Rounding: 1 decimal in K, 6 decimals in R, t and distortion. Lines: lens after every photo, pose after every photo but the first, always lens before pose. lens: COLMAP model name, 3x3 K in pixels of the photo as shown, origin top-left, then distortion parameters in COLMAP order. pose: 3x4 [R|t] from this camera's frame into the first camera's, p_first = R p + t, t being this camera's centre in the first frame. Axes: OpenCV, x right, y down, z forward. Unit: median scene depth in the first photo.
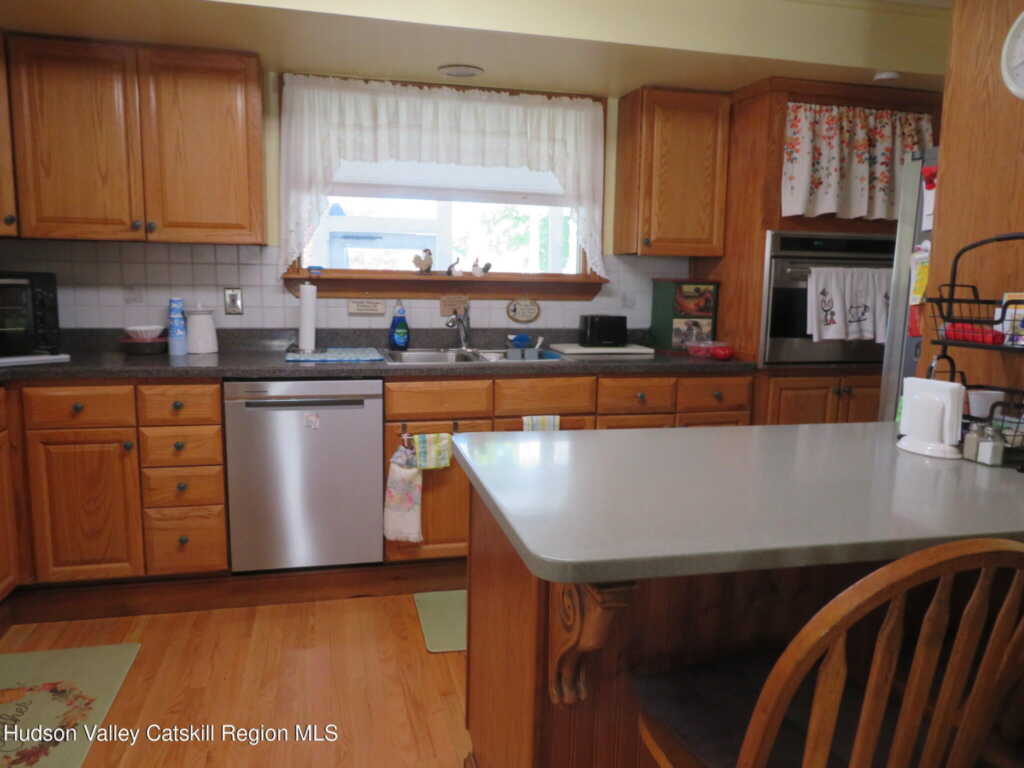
lens RADIAL K [[728.2, 0, 512.6], [0, 728.2, 383.0], [0, 0, 1]] dist [-0.014448, 0.004985]
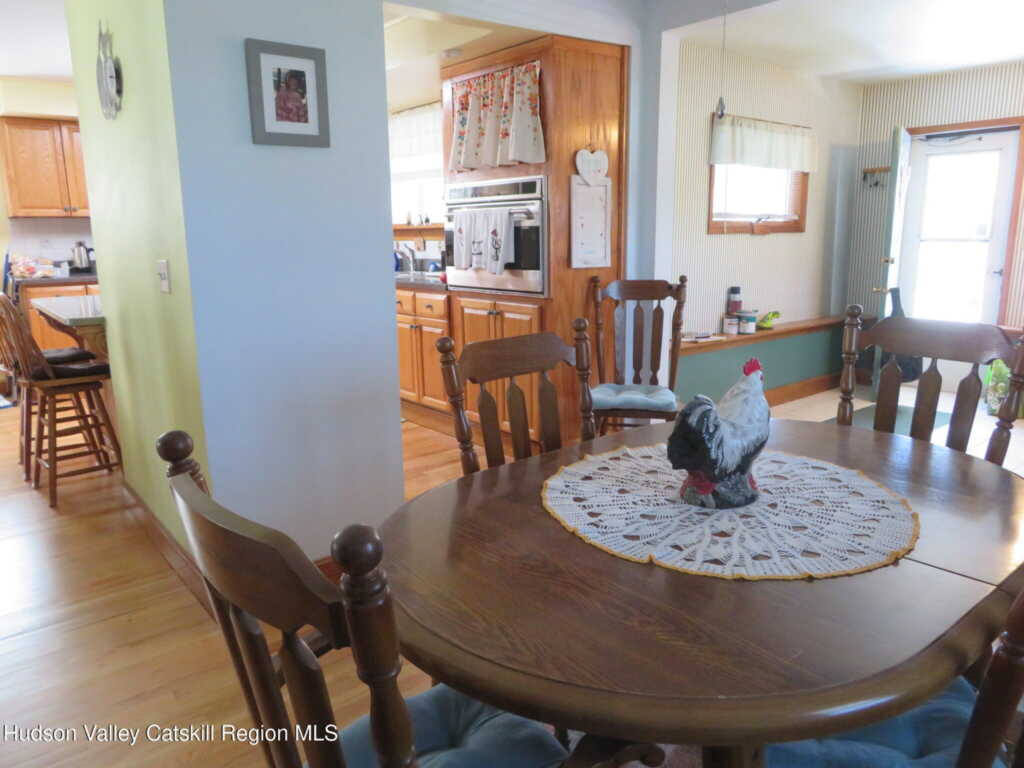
lens RADIAL K [[728.2, 0, 509.1], [0, 728.2, 384.9], [0, 0, 1]] dist [-0.014448, 0.004985]
pose [[0.432874, 0.163023, -0.886591, 1.644572], [-0.102823, 0.986022, 0.131103, -0.034234], [0.895571, 0.034410, 0.443586, 0.519668]]
